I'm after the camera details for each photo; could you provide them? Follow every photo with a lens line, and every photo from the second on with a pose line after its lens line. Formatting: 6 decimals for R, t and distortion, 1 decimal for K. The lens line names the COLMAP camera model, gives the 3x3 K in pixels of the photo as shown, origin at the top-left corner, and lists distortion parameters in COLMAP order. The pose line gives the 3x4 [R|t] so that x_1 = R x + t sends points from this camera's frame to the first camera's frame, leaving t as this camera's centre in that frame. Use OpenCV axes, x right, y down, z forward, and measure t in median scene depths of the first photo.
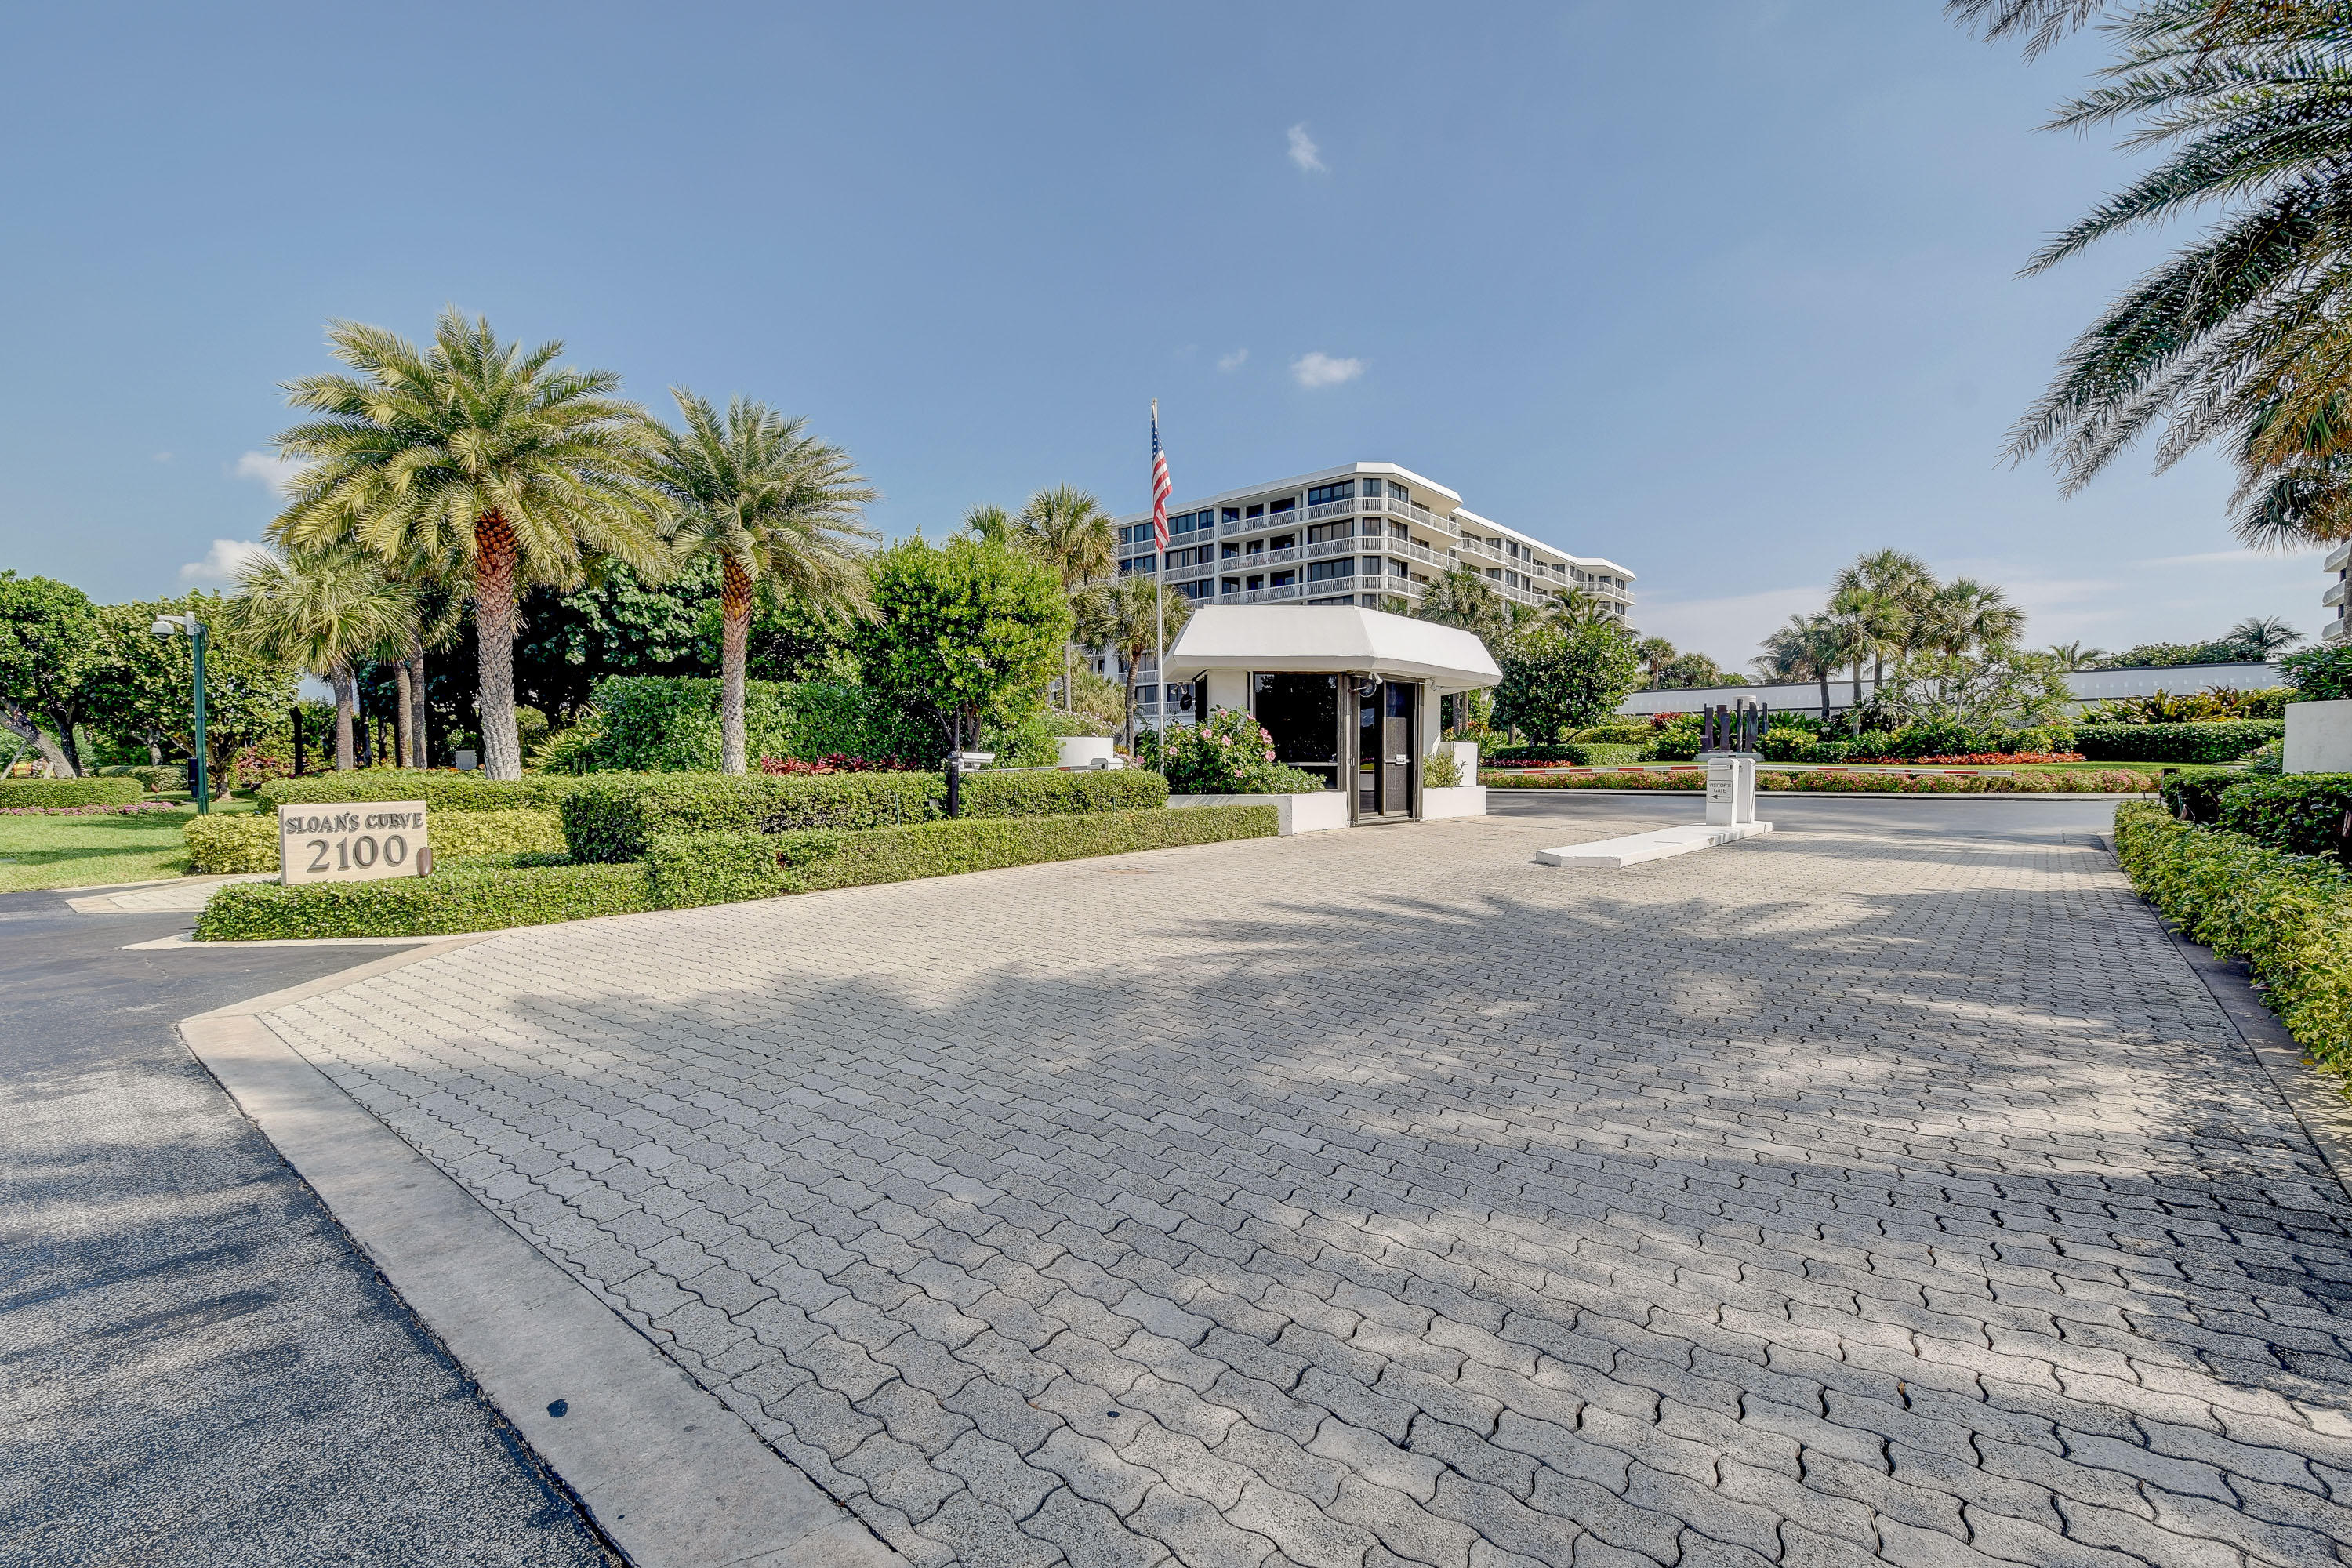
lens RADIAL K [[1038.3, 0, 1188.8], [0, 1038.3, 796.2], [0, 0, 1]] dist [0.010229, -0.009127]
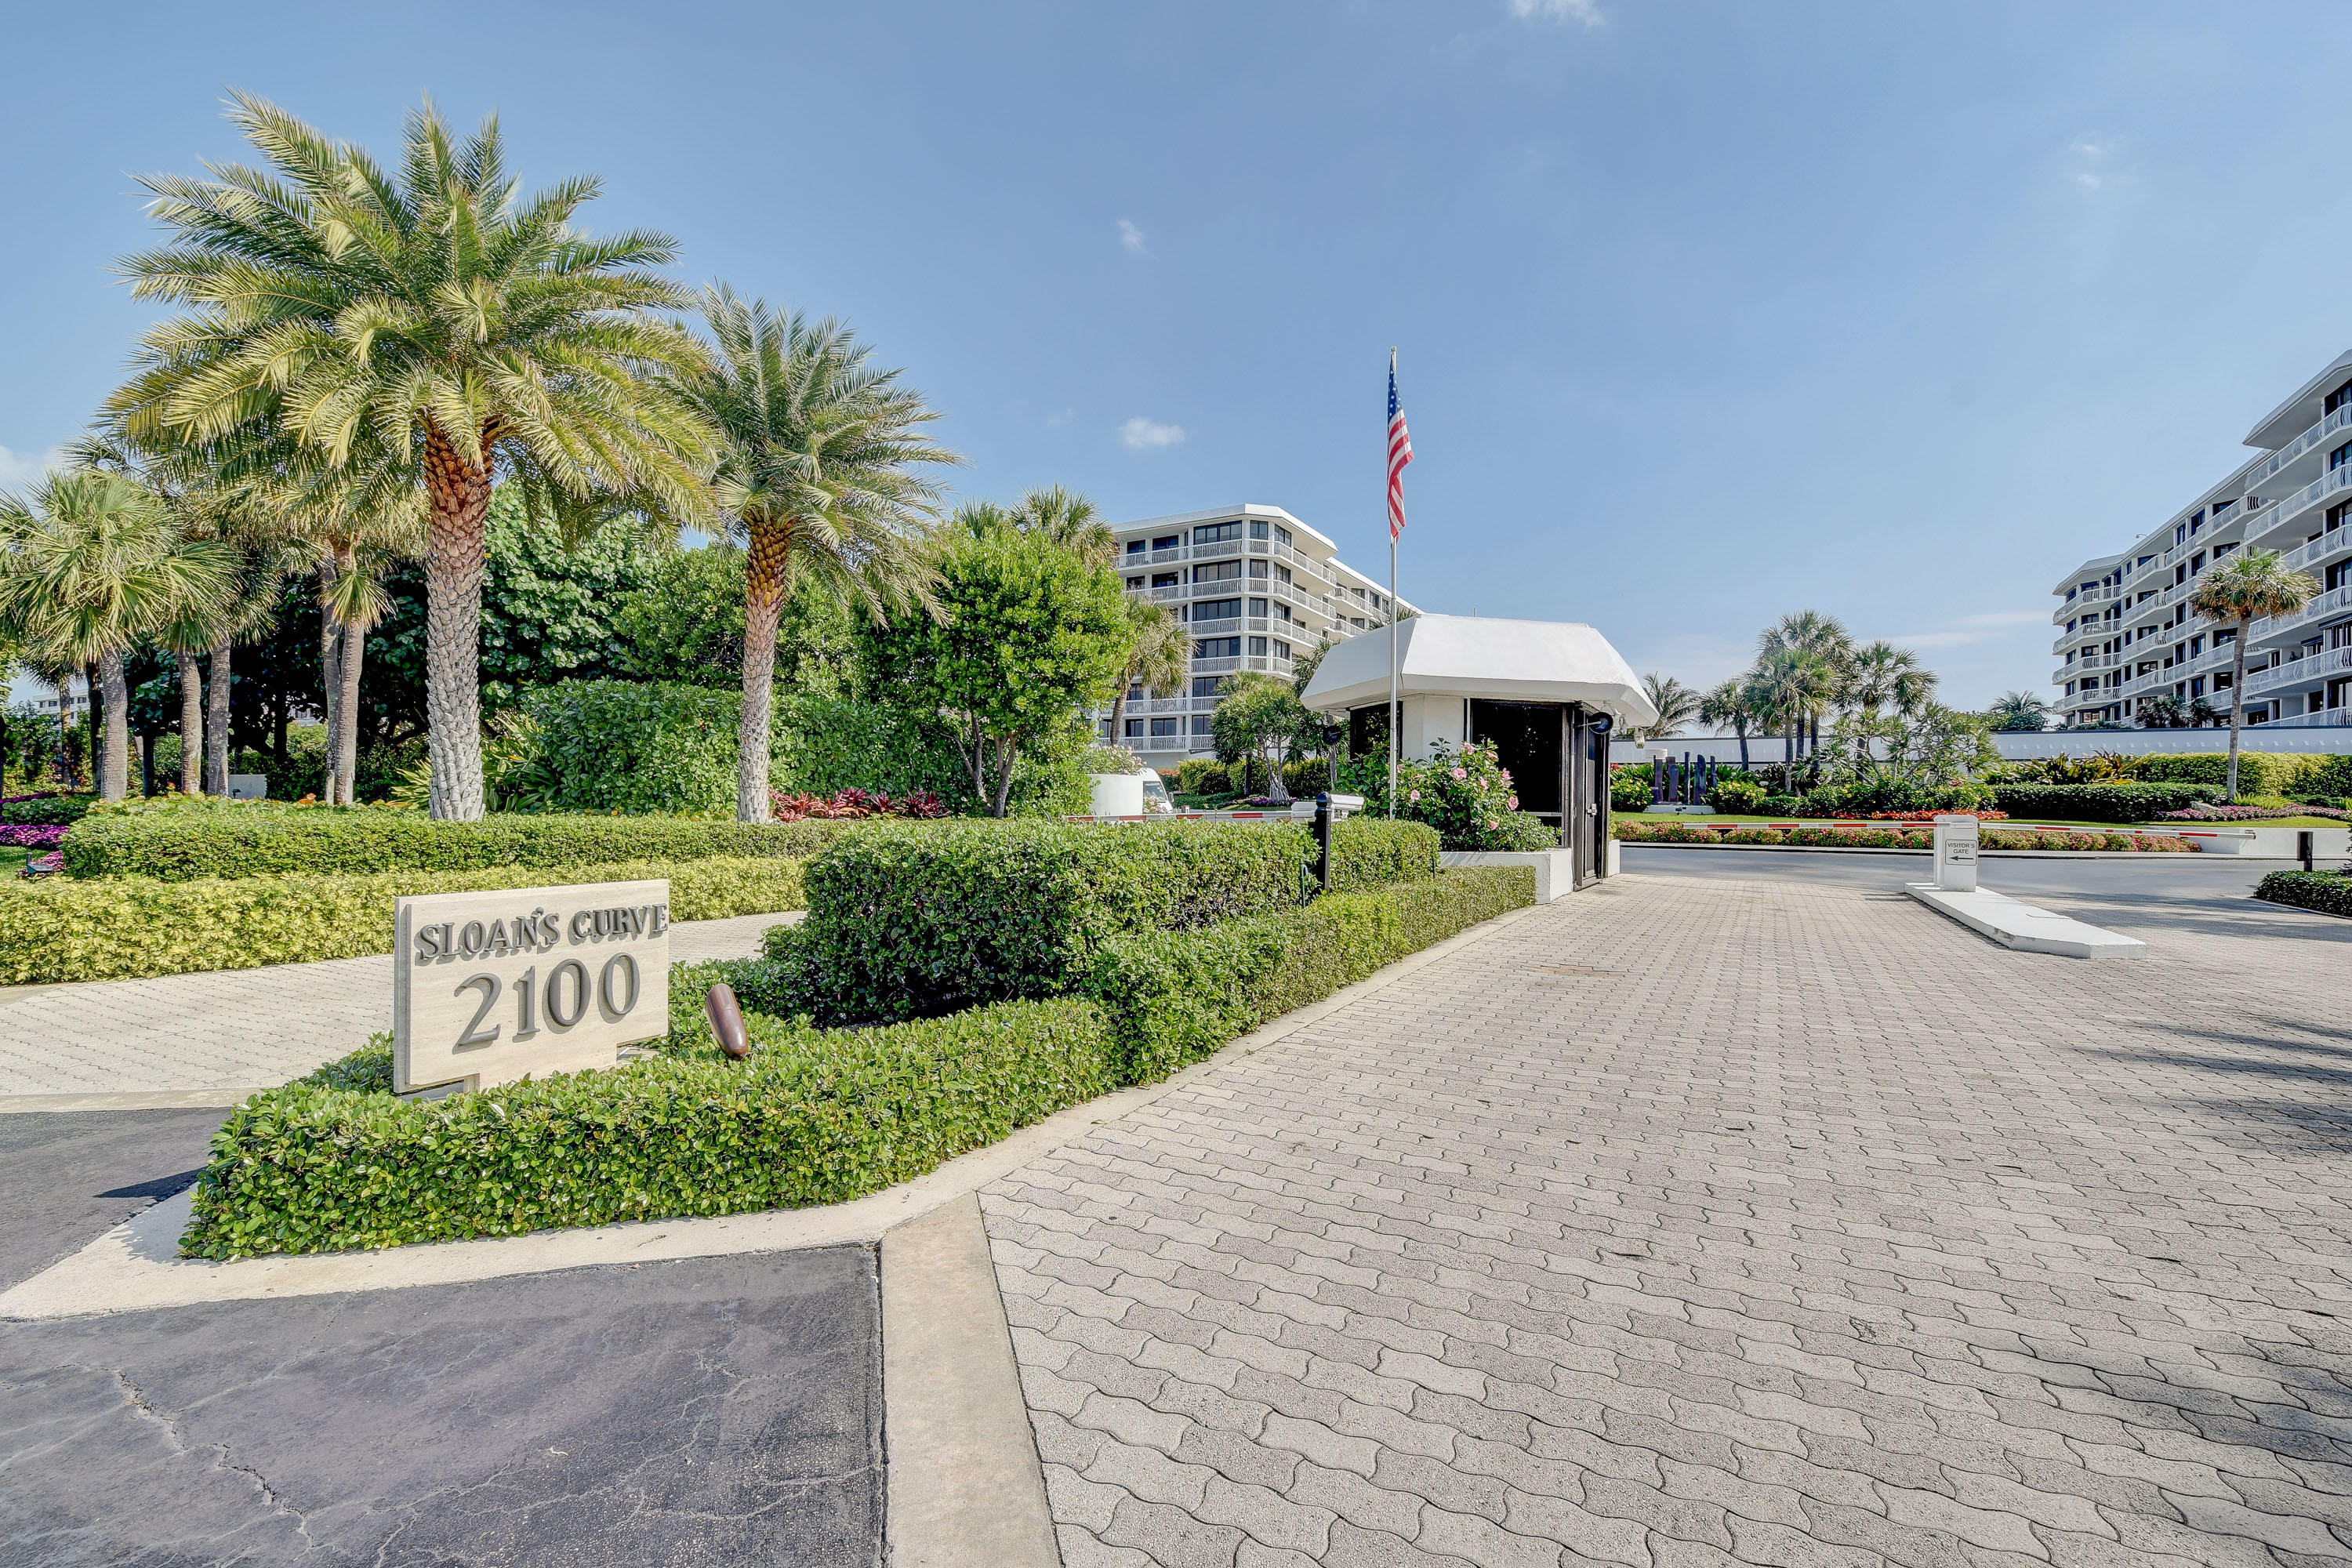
lens RADIAL K [[1038.3, 0, 1185.8], [0, 1038.3, 792.9], [0, 0, 1]] dist [0.010229, -0.009127]
pose [[0.985100, 0.019395, 0.170883, -0.210813], [-0.011996, 0.998950, -0.044223, -0.005931], [-0.171561, 0.041514, 0.984298, 0.176590]]
